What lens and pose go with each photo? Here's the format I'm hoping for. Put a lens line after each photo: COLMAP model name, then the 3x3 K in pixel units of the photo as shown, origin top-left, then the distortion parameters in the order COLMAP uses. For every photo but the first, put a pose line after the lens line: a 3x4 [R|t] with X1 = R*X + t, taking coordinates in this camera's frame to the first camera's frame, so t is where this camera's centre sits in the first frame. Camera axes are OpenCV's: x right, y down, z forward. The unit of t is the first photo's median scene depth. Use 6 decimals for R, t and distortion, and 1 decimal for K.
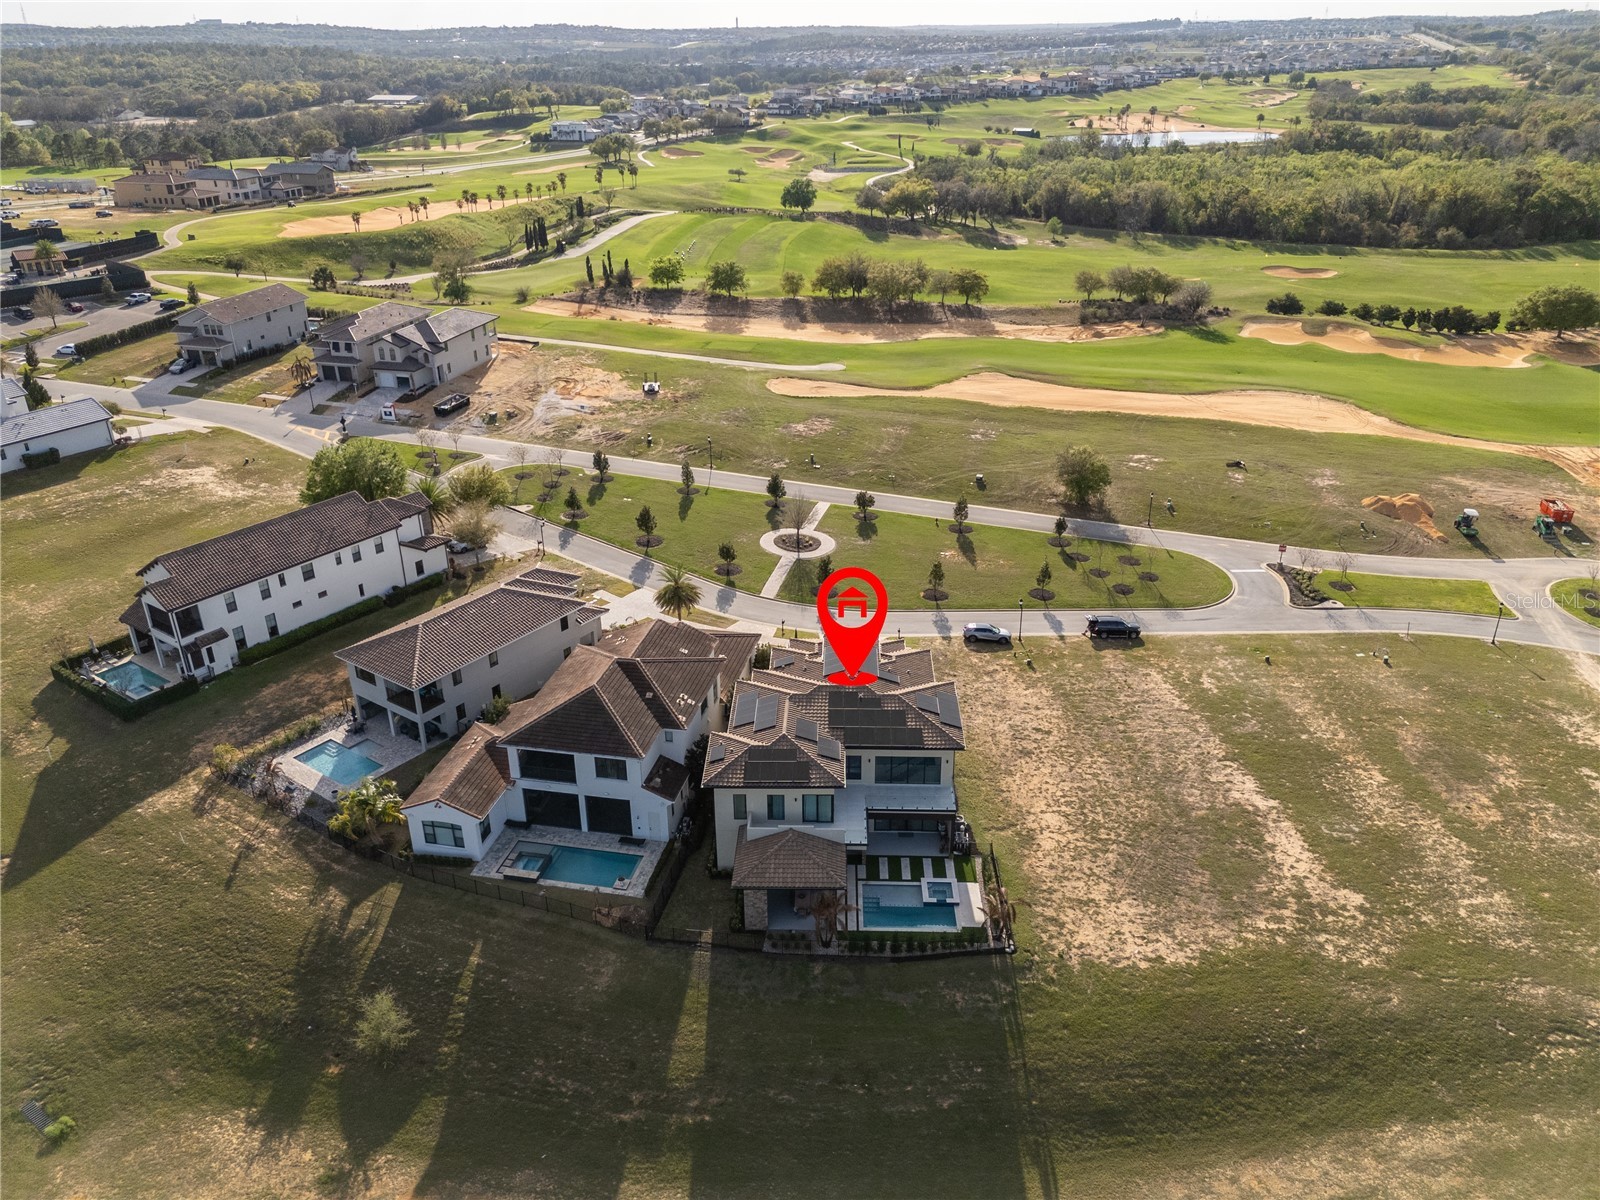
lens RADIAL K [[1179.1, 0, 805.5], [0, 1179.1, 606.9], [0, 0, 1]] dist [0.064059, -0.051025]
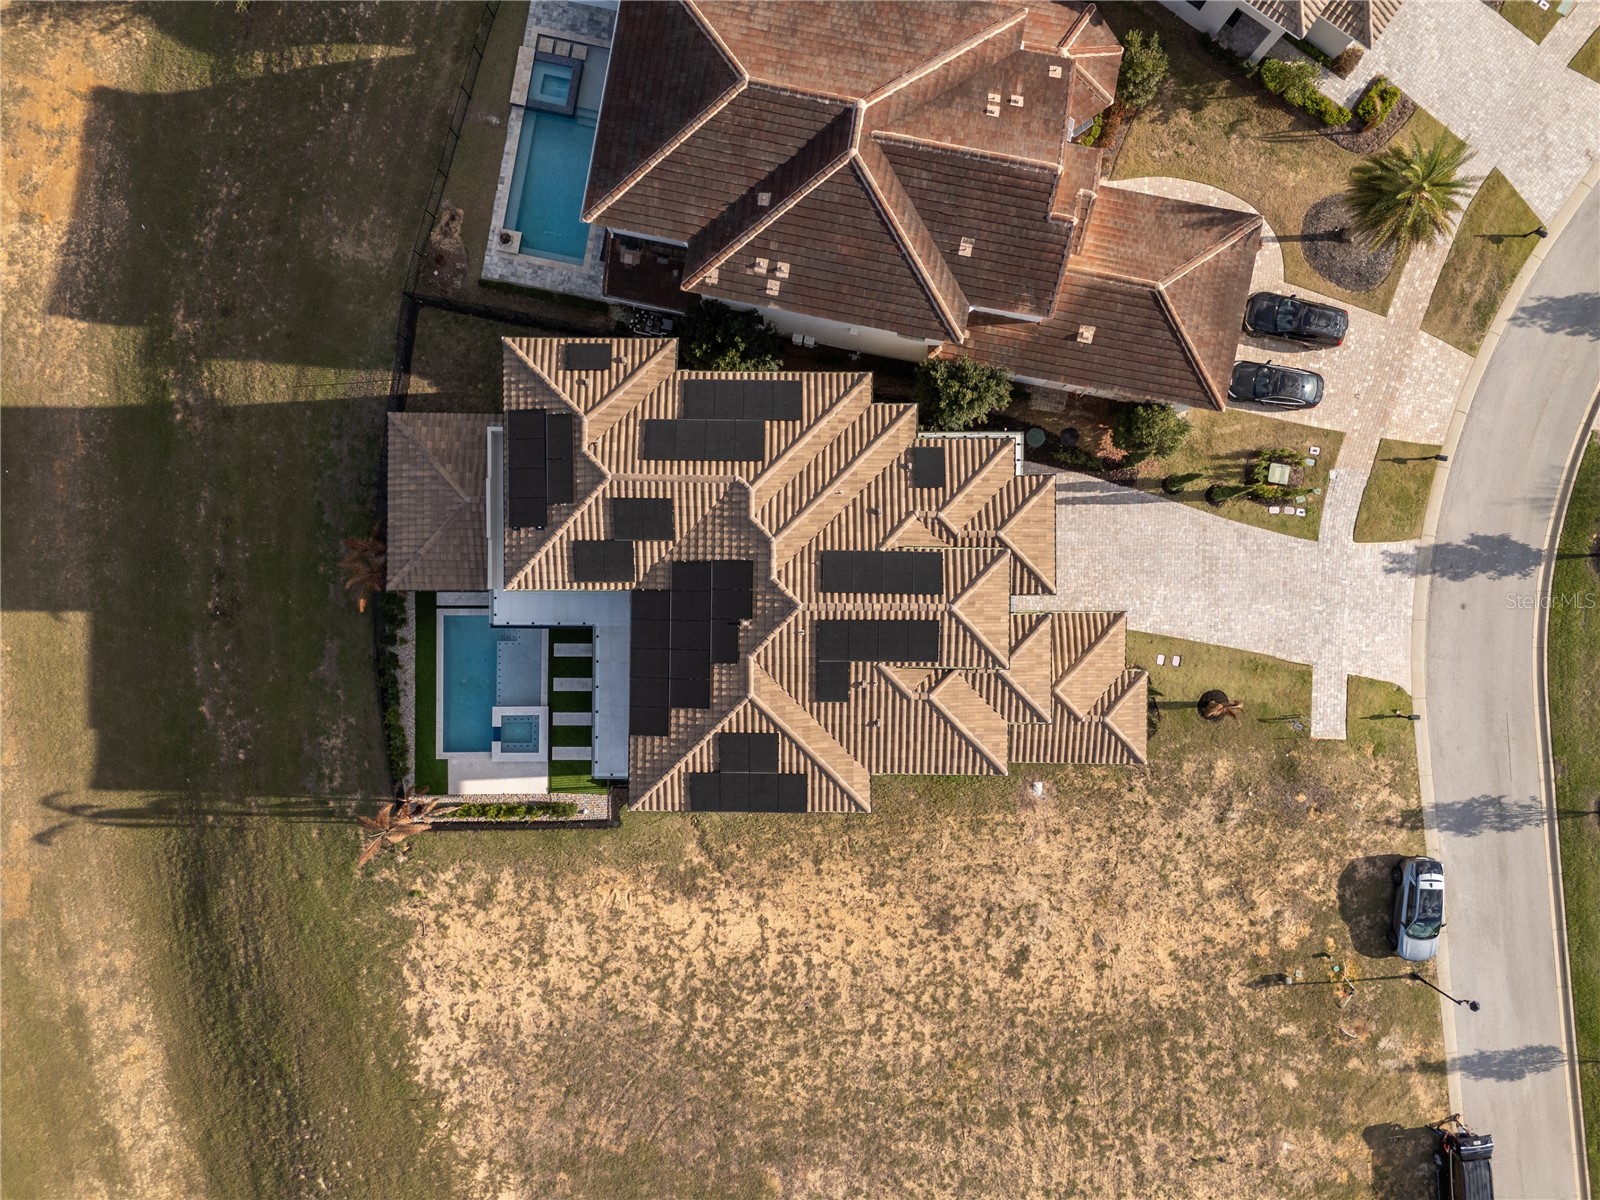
lens RADIAL K [[1179.1, 0, 805.5], [0, 1179.1, 606.9], [0, 0, 1]] dist [0.064059, -0.051025]
pose [[0.019947, 0.999488, 0.025033, 0.030693], [-0.442020, -0.013642, 0.896901, -0.428756], [0.896783, -0.028956, 0.441522, 0.875449]]
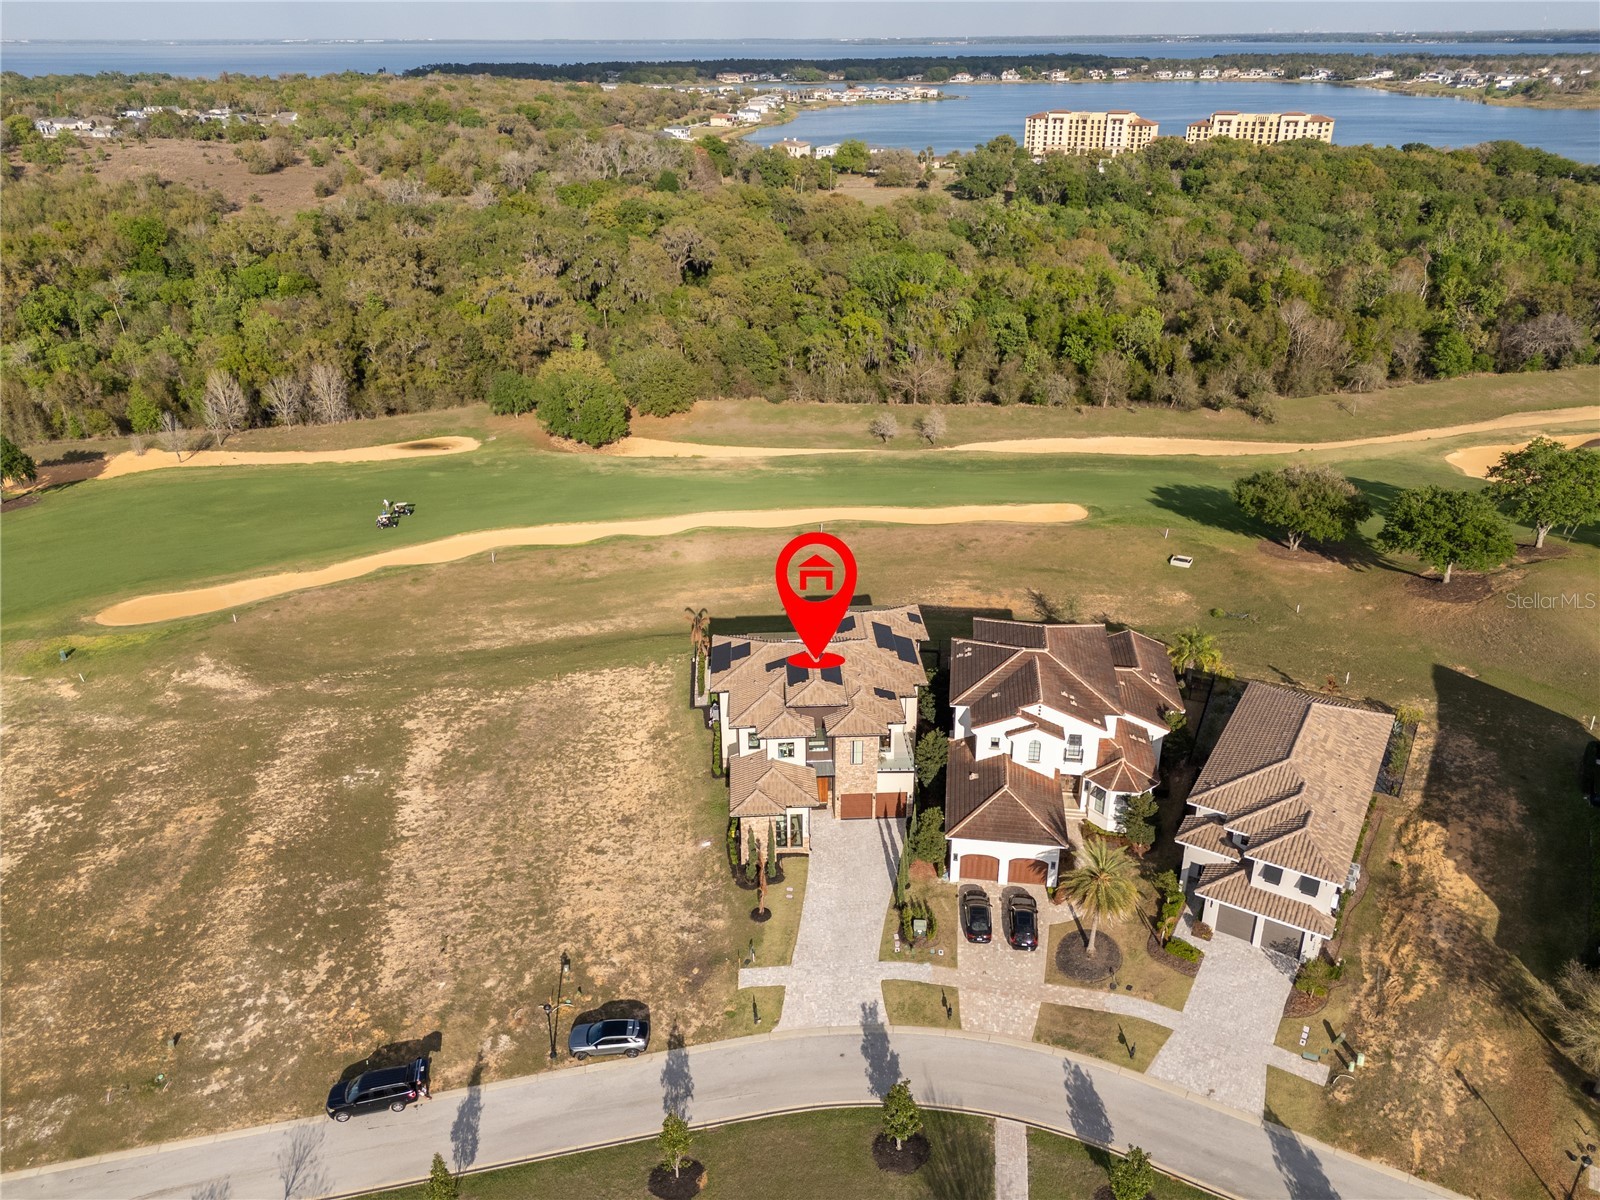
lens RADIAL K [[1179.1, 0, 805.5], [0, 1179.1, 606.9], [0, 0, 1]] dist [0.064059, -0.051025]
pose [[-0.996601, 0.049625, -0.065758, 0.124502], [-0.021035, 0.618462, 0.785533, -0.879794], [0.079650, 0.784246, -0.615316, 1.804840]]
